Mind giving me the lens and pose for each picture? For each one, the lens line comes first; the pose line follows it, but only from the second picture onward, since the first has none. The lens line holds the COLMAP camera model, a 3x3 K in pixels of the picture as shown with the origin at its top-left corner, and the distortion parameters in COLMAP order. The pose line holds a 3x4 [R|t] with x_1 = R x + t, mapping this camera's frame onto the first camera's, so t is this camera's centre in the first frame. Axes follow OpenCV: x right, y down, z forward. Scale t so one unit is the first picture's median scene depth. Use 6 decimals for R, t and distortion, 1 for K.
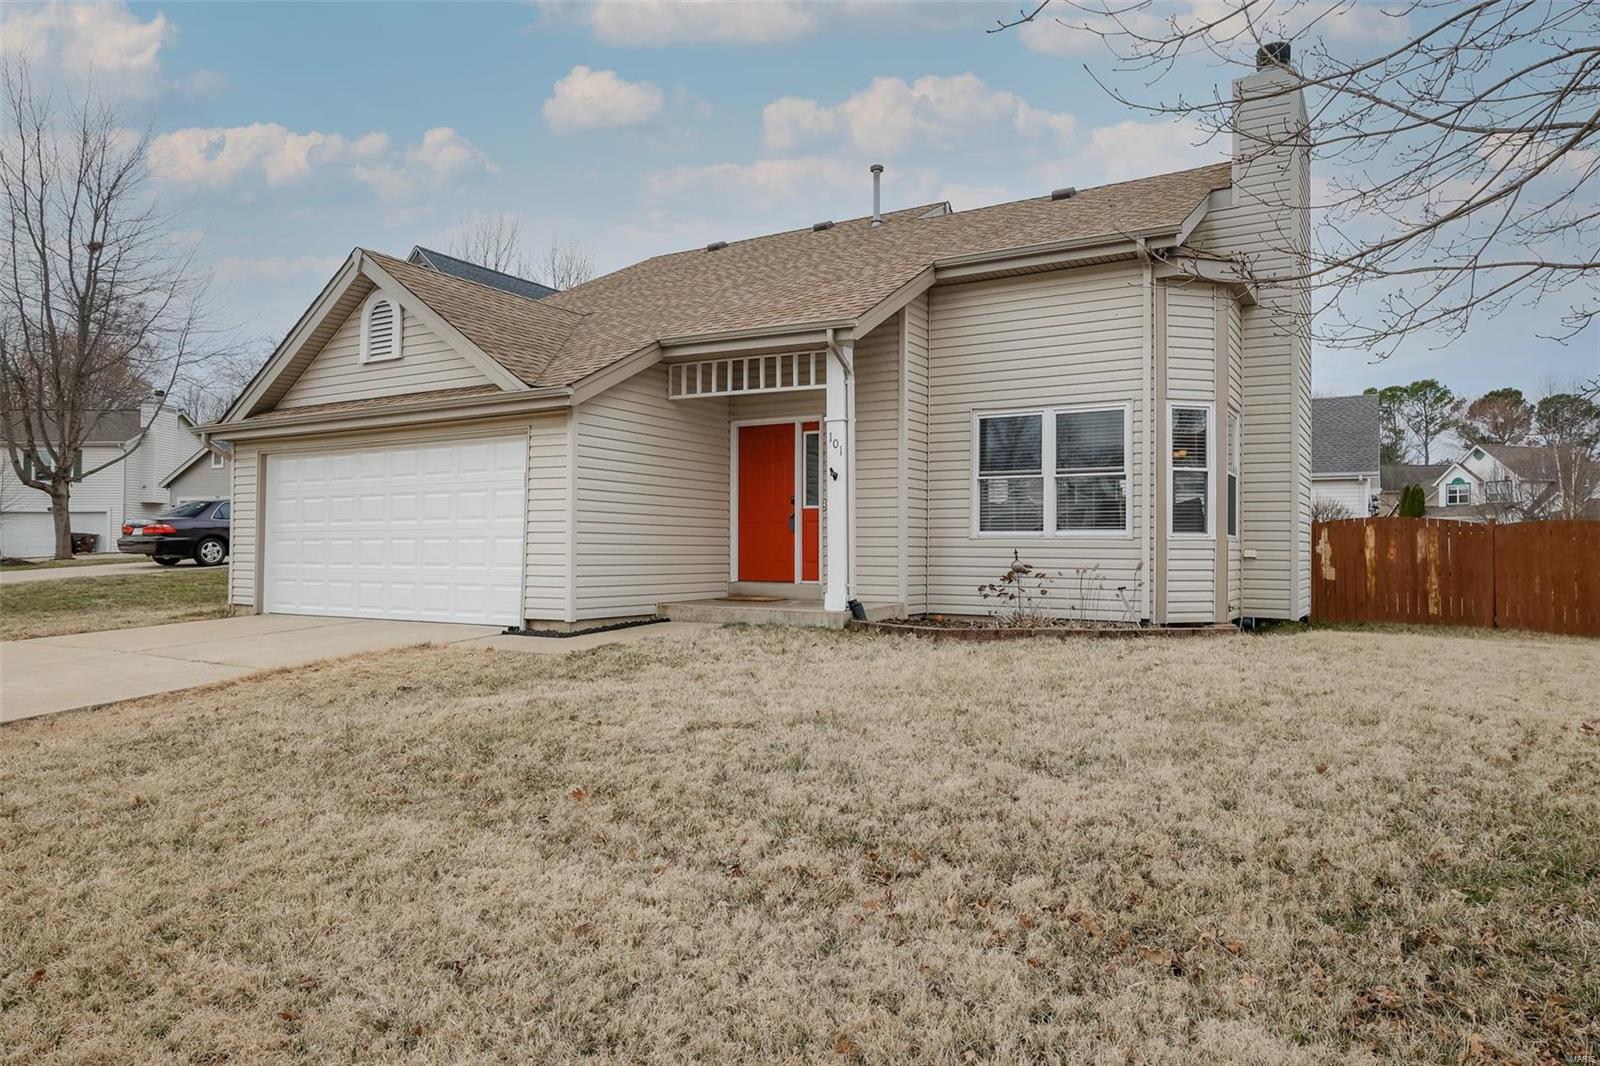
lens RADIAL K [[956.2, 0, 796.5], [0, 956.2, 532.2], [0, 0, 1]] dist [0.001723, 0.000028]
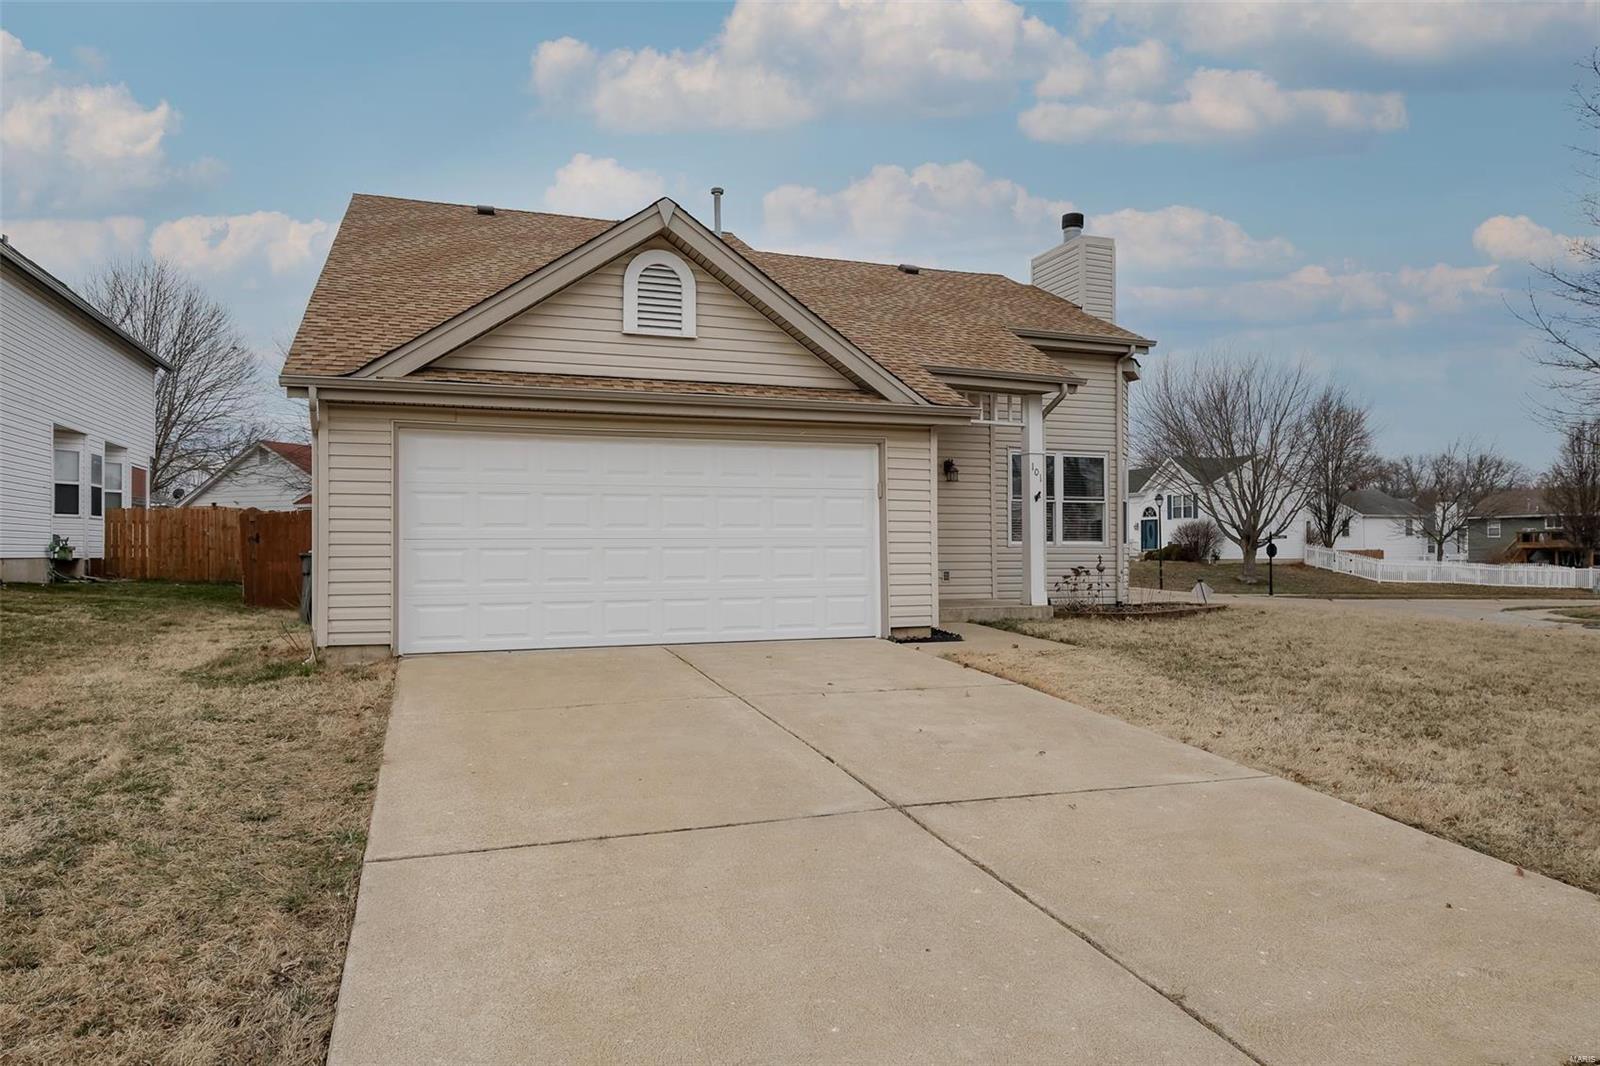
lens RADIAL K [[979.7, 0, 799.3], [0, 979.7, 535.5], [0, 0, 1]] dist [0.001487, 0.000199]
pose [[0.655923, 0.007405, 0.754792, -1.014341], [-0.007034, 0.999968, -0.003698, -0.002192], [-0.754795, -0.002884, 0.655954, 0.350997]]
